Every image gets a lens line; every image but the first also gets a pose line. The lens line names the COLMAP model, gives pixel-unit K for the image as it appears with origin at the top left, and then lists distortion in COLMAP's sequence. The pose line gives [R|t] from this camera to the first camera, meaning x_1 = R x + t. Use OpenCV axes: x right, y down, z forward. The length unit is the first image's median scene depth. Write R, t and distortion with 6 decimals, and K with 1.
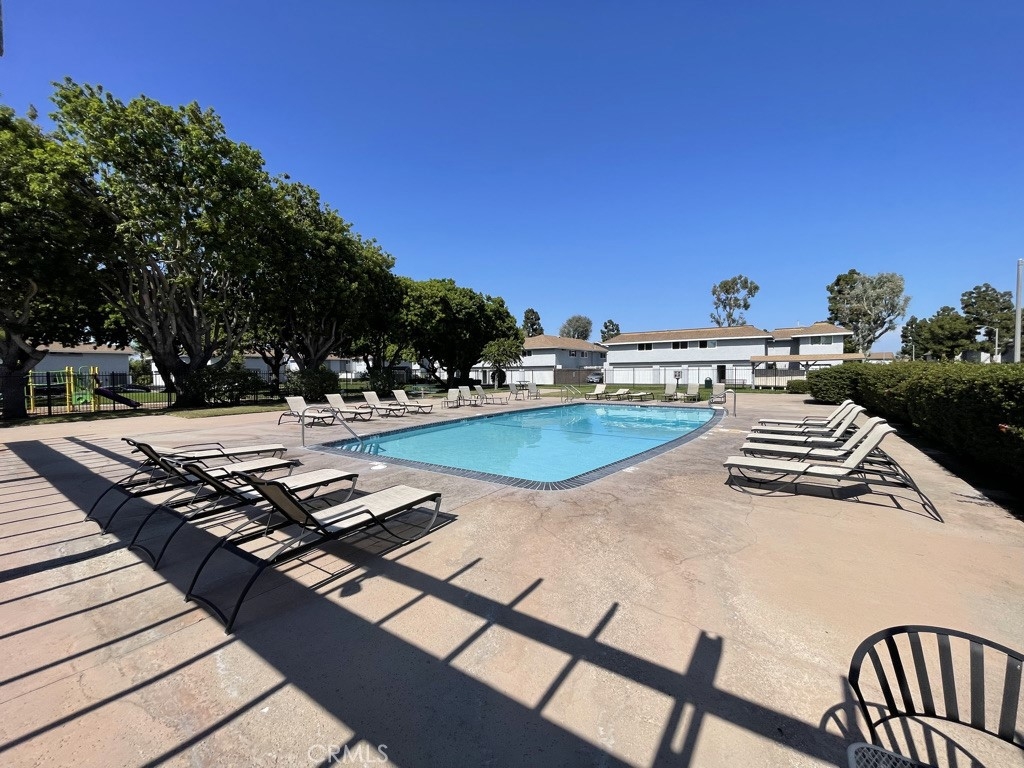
lens RADIAL K [[413.6, 0, 522.6], [0, 413.6, 381.5], [0, 0, 1]] dist [-0.003662, 0.001138]
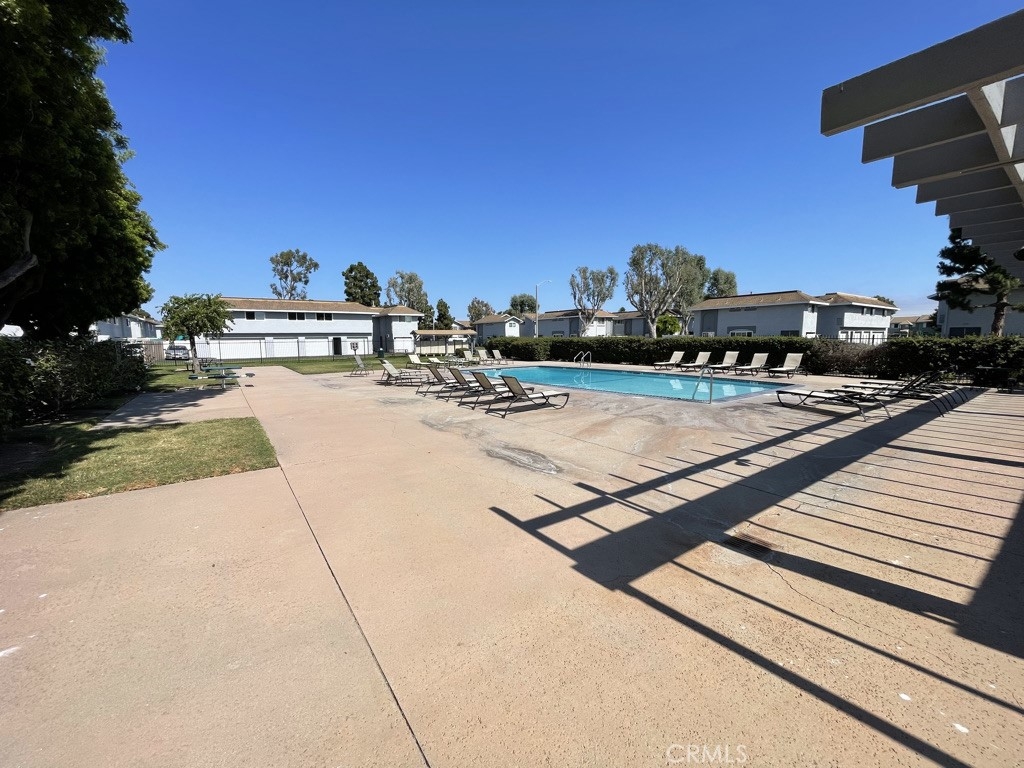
lens RADIAL K [[413.6, 0, 508.8], [0, 413.6, 384.4], [0, 0, 1]] dist [-0.003662, 0.001138]
pose [[0.362089, -0.095173, 0.927272, -1.279086], [0.032479, 0.995458, 0.089489, 0.001680], [-0.931578, -0.002286, 0.363535, 0.666143]]
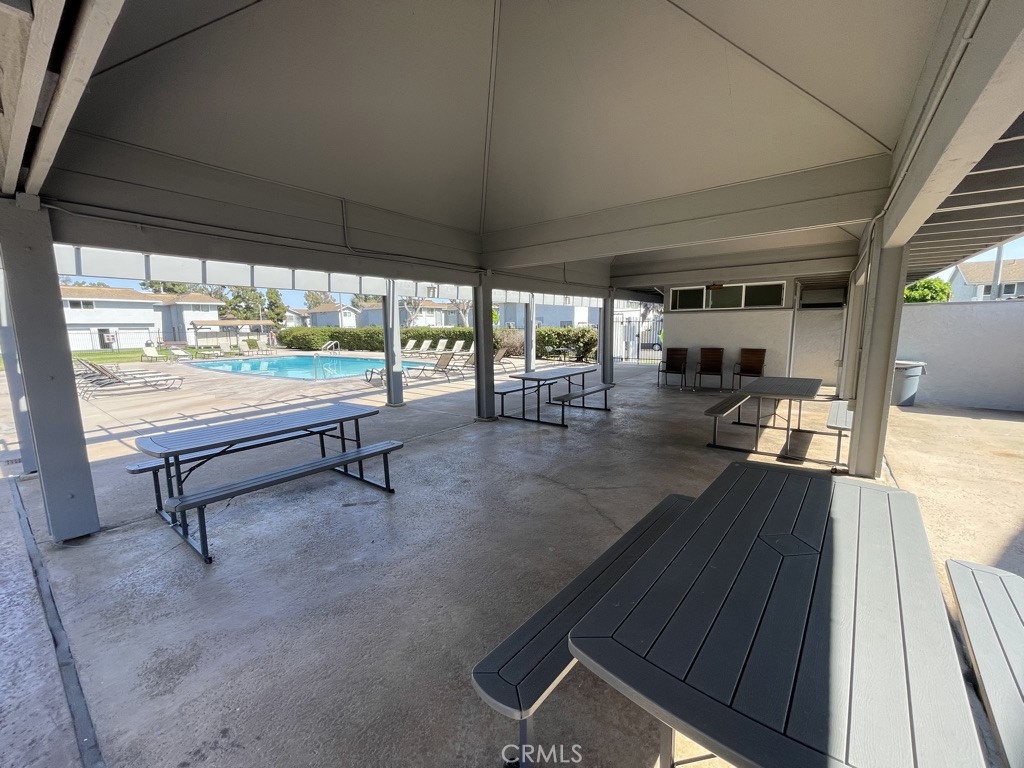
lens RADIAL K [[413.6, 0, 508.3], [0, 413.6, 389.2], [0, 0, 1]] dist [-0.003662, 0.001138]
pose [[0.076752, -0.140186, 0.987146, -1.369992], [0.041770, 0.989649, 0.137294, 0.021631], [-0.996175, 0.030696, 0.081813, 0.038738]]
